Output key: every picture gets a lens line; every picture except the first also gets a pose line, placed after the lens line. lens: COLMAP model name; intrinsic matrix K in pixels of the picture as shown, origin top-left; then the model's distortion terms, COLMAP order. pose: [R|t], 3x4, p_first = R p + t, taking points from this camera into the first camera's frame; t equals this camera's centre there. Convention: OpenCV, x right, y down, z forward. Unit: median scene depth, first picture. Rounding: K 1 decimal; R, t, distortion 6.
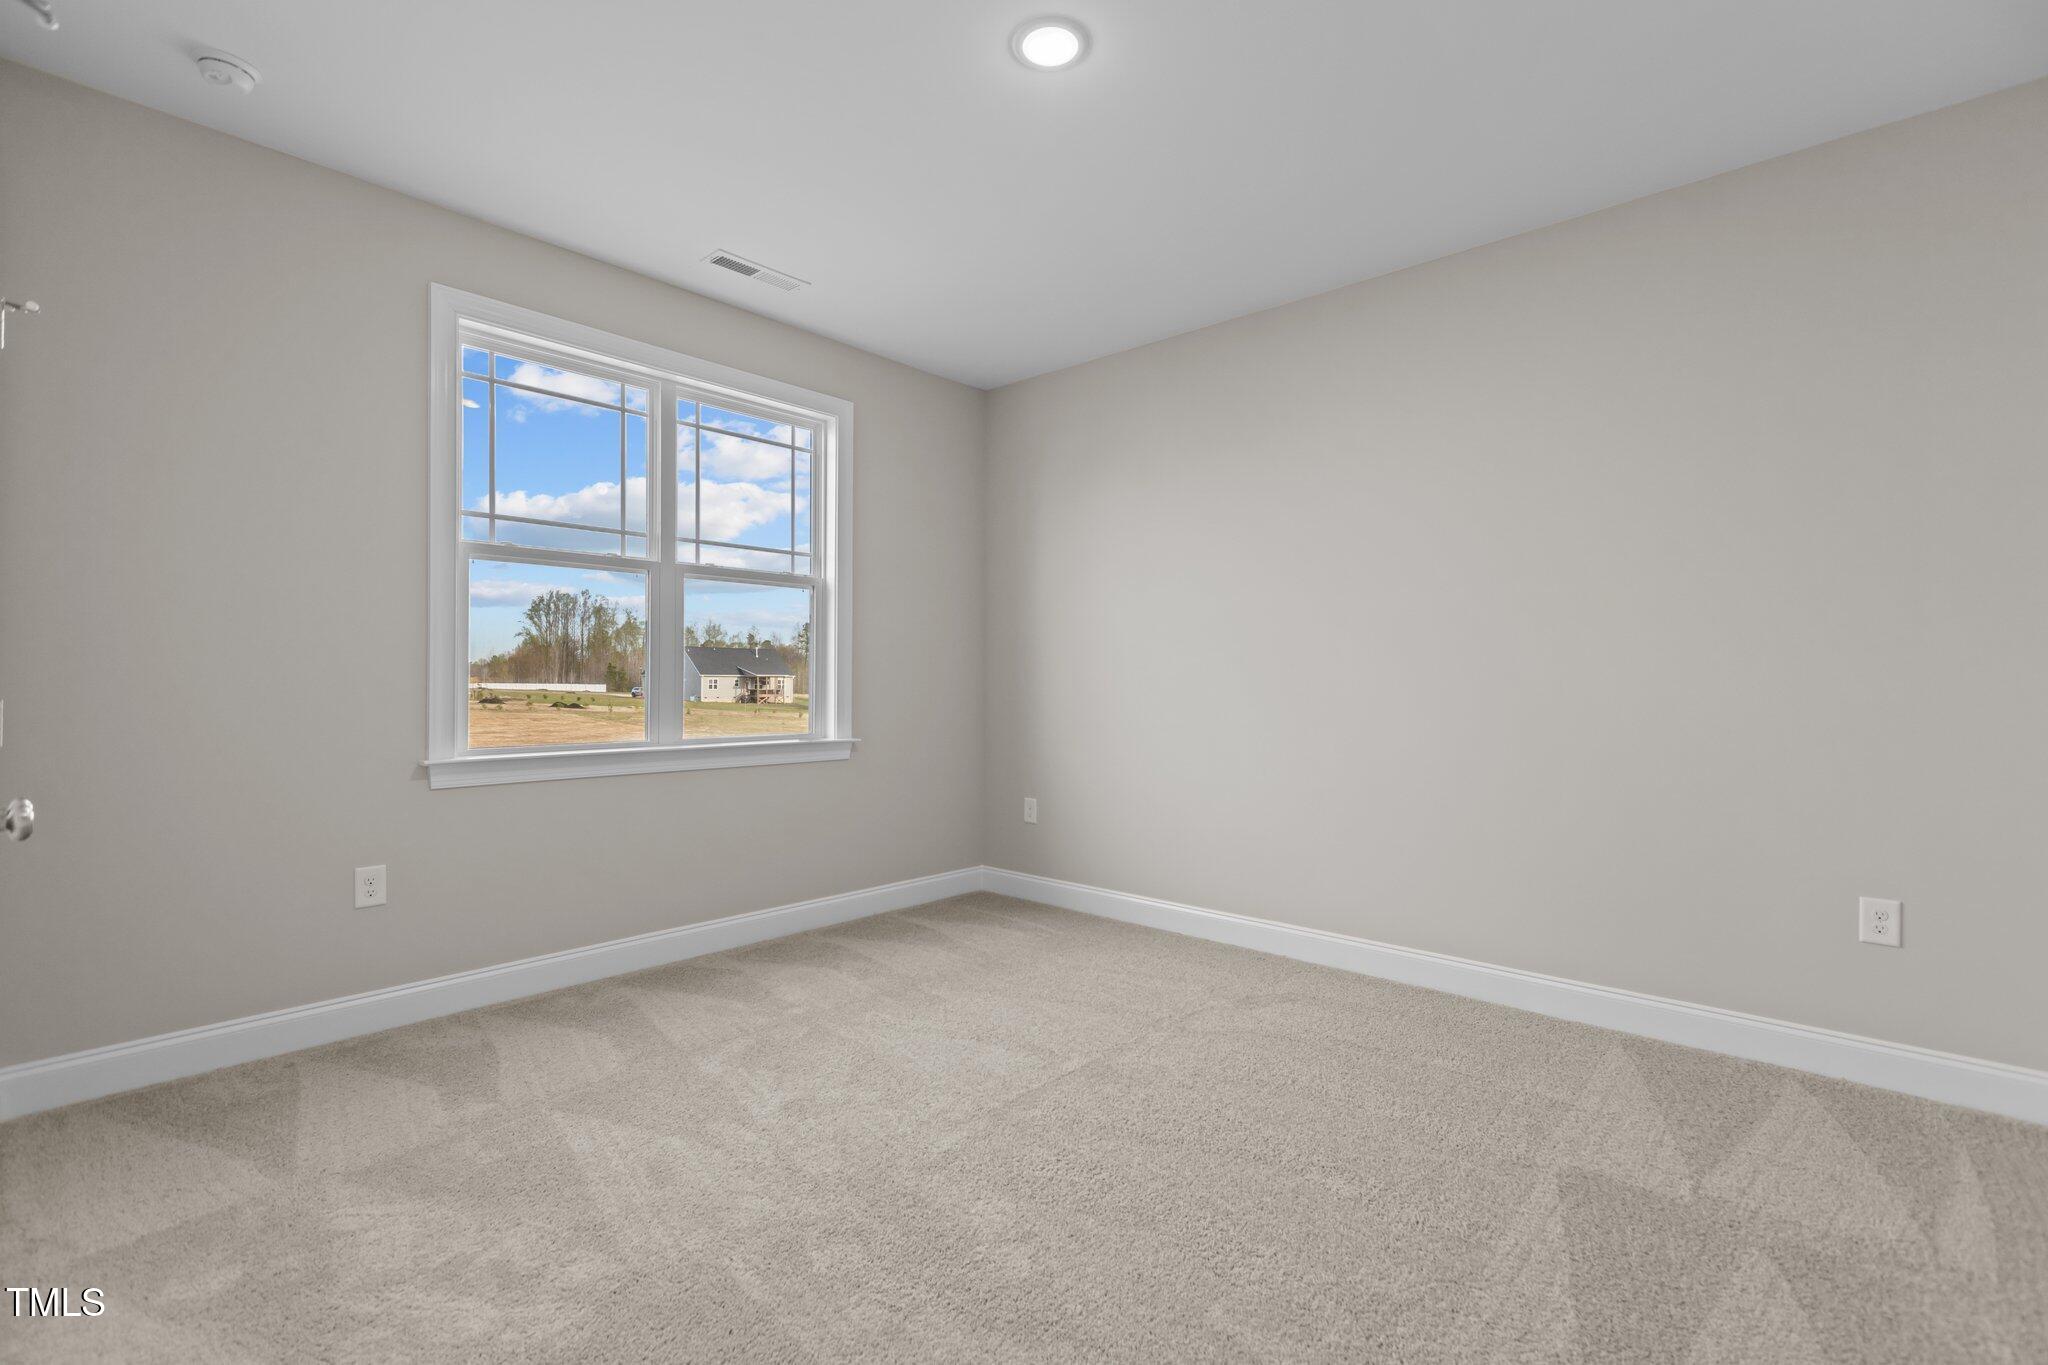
lens RADIAL K [[890.8, 0, 1024.2], [0, 890.8, 676.1], [0, 0, 1]] dist [-0.001110, 0.000021]
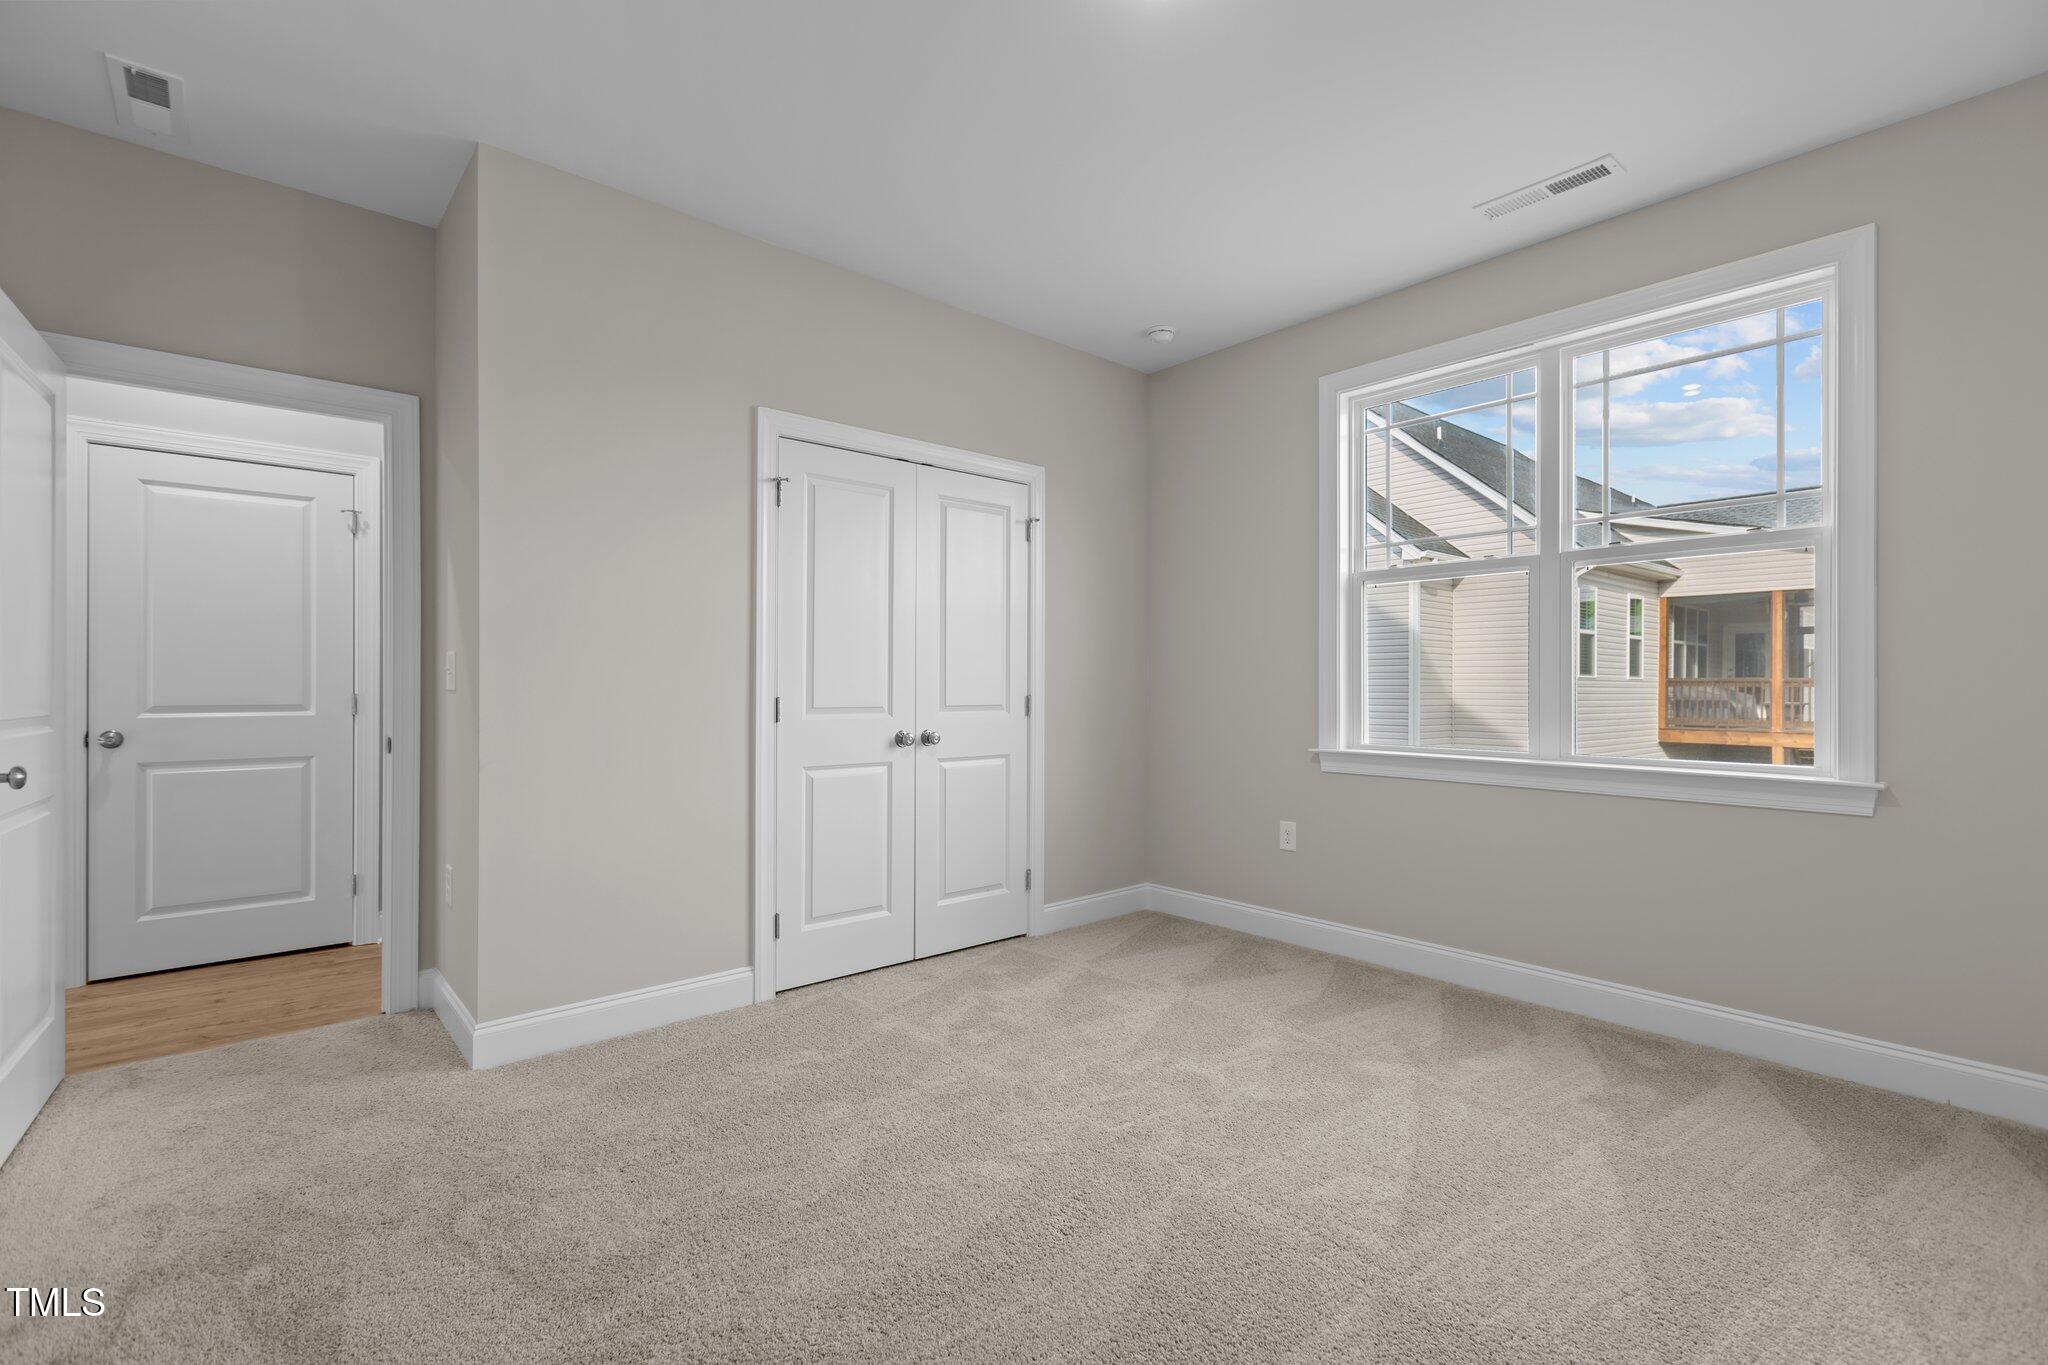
lens RADIAL K [[913.8, 0, 1043.5], [0, 913.8, 682.2], [0, 0, 1]] dist [-0.004194, -0.001065]
pose [[-0.099664, -0.007664, -0.994992, 0.683252], [0.005831, 0.999949, -0.008287, 0.006081], [0.995004, -0.006627, -0.099614, 0.729153]]
